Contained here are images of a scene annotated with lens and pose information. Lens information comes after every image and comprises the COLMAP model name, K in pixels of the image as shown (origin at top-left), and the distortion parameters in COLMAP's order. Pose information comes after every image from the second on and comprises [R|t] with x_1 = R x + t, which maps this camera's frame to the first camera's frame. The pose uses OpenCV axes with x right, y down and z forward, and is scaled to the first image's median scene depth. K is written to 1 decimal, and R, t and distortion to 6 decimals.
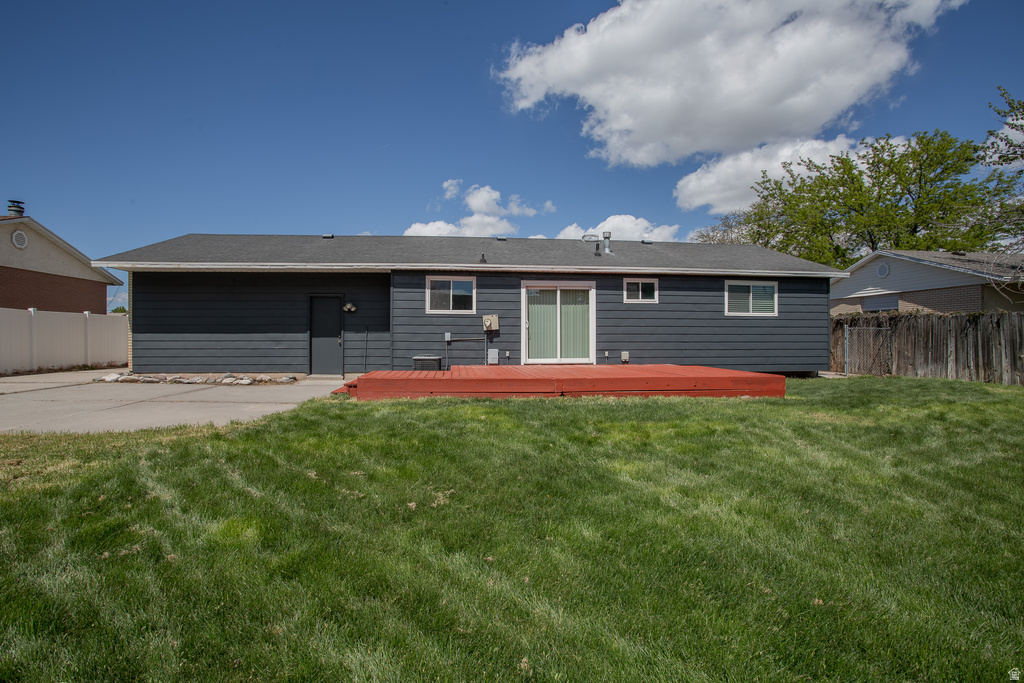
lens RADIAL K [[536.5, 0, 508.4], [0, 536.5, 337.5], [0, 0, 1]] dist [-0.080971, 0.046264]
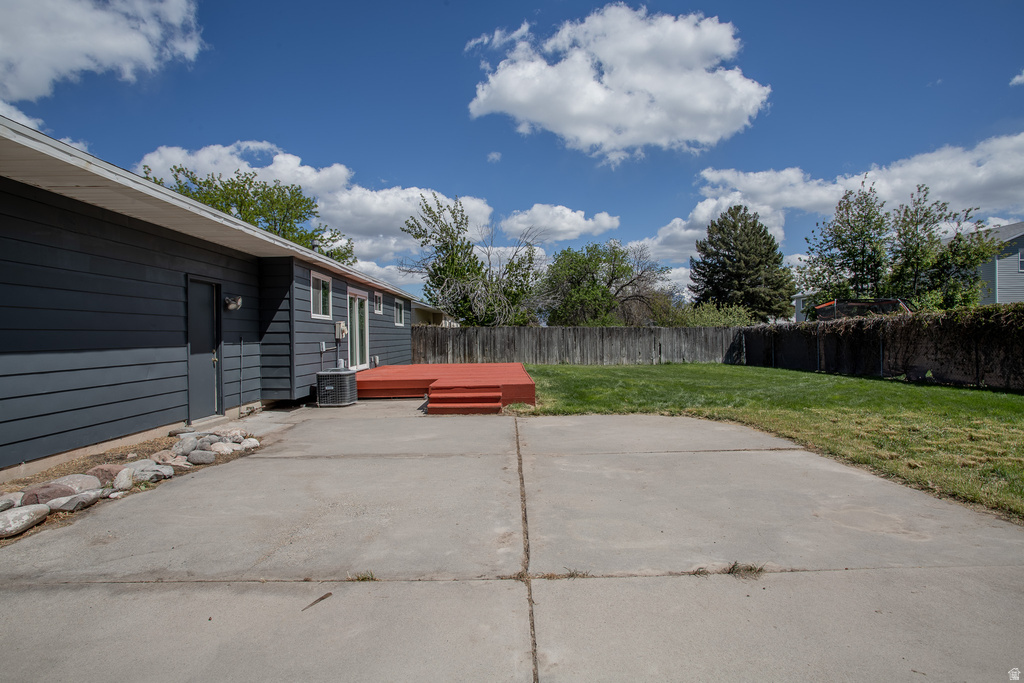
lens RADIAL K [[521.6, 0, 509.1], [0, 521.6, 336.5], [0, 0, 1]] dist [-0.076646, 0.037041]
pose [[0.094745, -0.005282, 0.995488, -0.857262], [0.009245, 0.999947, 0.004426, -0.017696], [-0.995459, 0.008784, 0.094789, 0.618319]]
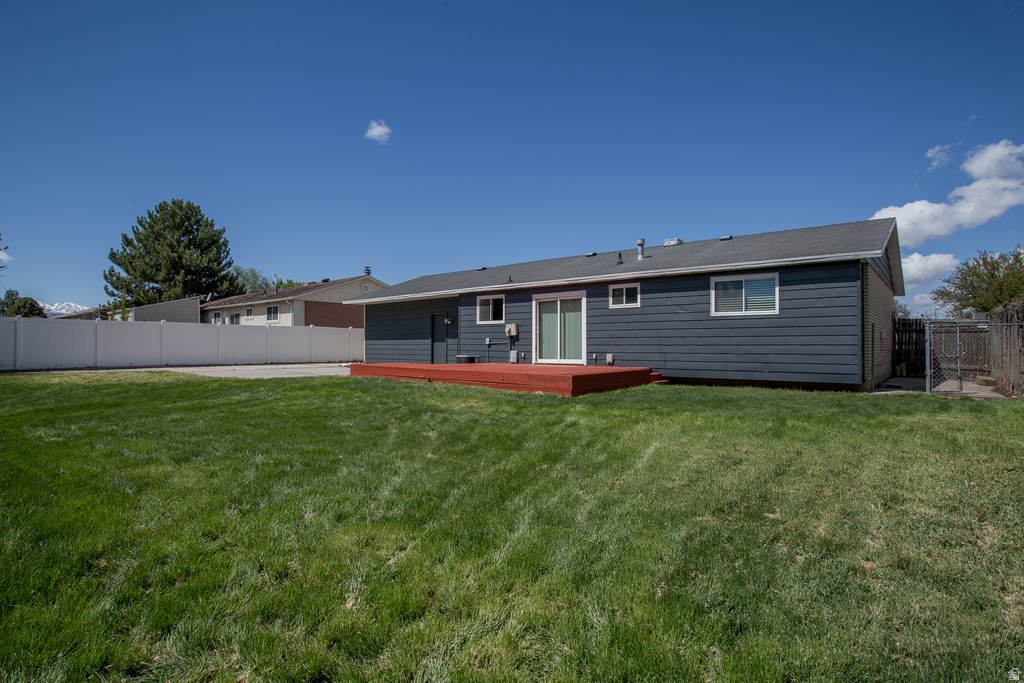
lens RADIAL K [[521.6, 0, 509.1], [0, 521.6, 336.5], [0, 0, 1]] dist [-0.076646, 0.037041]
pose [[0.690381, -0.012219, -0.723342, 0.832969], [0.004880, 0.999913, -0.012233, 0.002971], [0.723429, 0.004916, 0.690381, 0.141813]]
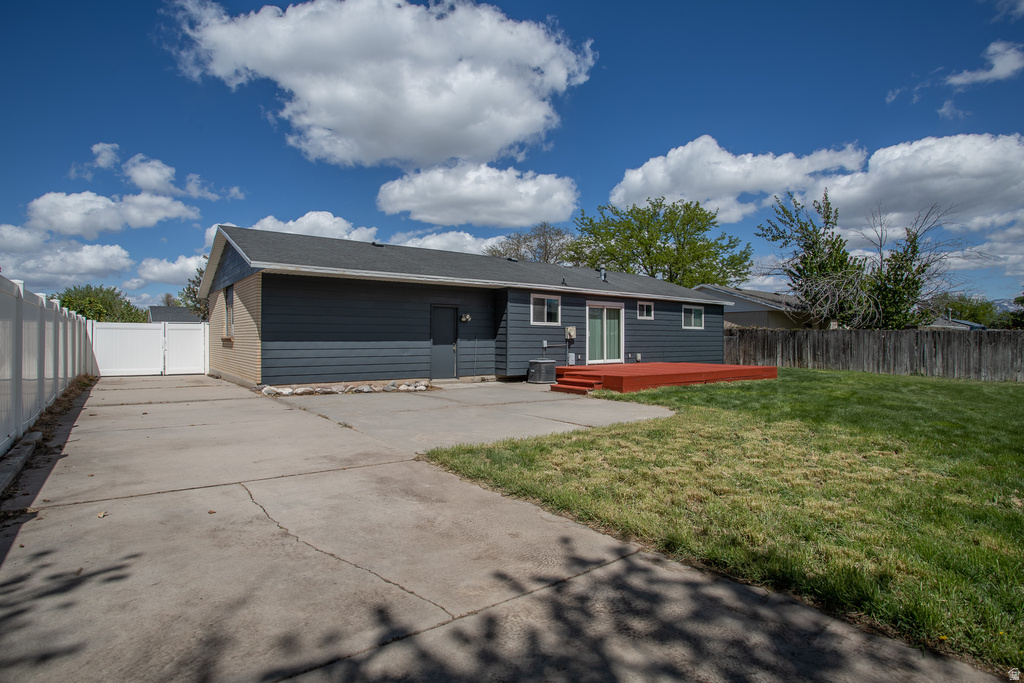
lens RADIAL K [[521.6, 0, 509.1], [0, 521.6, 336.5], [0, 0, 1]] dist [-0.076646, 0.037041]
pose [[0.850108, 0.003822, 0.526594, -0.792353], [-0.005190, 0.999986, 0.001121, -0.018761], [-0.526582, -0.003686, 0.850116, 0.021100]]
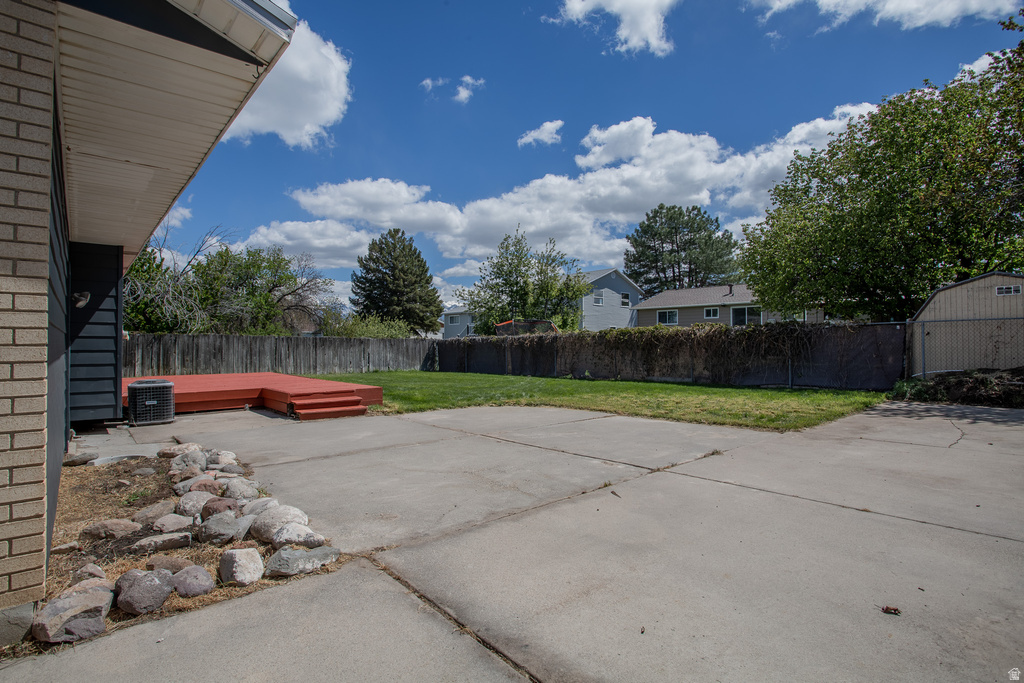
lens RADIAL K [[521.6, 0, 509.1], [0, 521.6, 336.5], [0, 0, 1]] dist [-0.076646, 0.037041]
pose [[-0.569456, 0.010539, 0.821954, -0.907903], [-0.002236, 0.999894, -0.014370, -0.016438], [-0.822019, -0.010021, -0.569372, 0.929265]]
